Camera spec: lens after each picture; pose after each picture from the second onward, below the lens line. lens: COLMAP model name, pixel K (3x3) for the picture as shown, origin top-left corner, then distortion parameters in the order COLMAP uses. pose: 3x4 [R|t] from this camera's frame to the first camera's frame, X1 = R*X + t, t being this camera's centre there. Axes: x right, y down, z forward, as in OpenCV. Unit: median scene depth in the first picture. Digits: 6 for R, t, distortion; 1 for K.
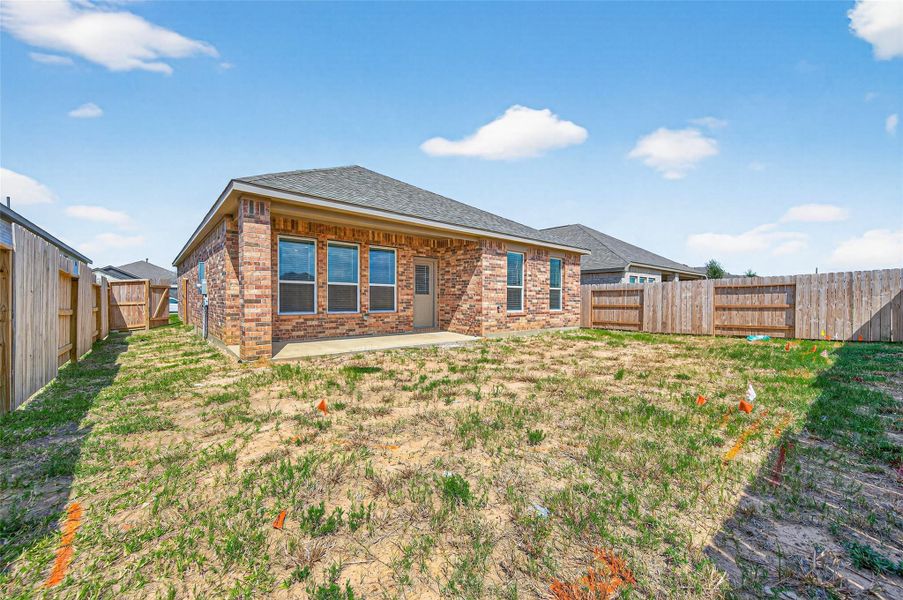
lens RADIAL K [[351.7, 0, 449.4], [0, 351.7, 300.6], [0, 0, 1]] dist [0.007224, -0.001265]
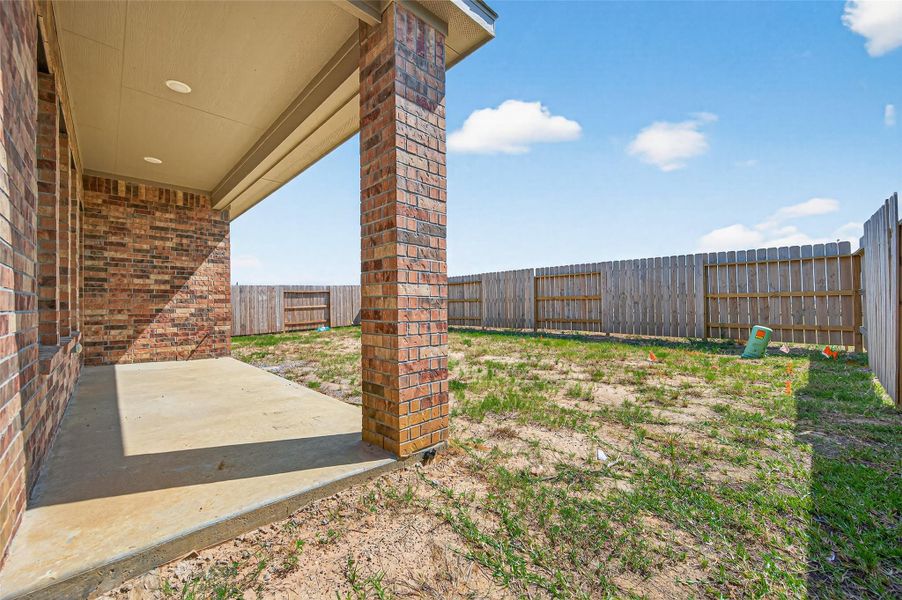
lens RADIAL K [[351.4, 0, 450.1], [0, 351.4, 301.1], [0, 0, 1]] dist [0.007224, -0.001265]
pose [[-0.076491, 0.006042, 0.997052, -0.563925], [0.013045, 0.999902, -0.005058, 0.007465], [-0.996985, 0.012619, -0.076563, 0.592925]]
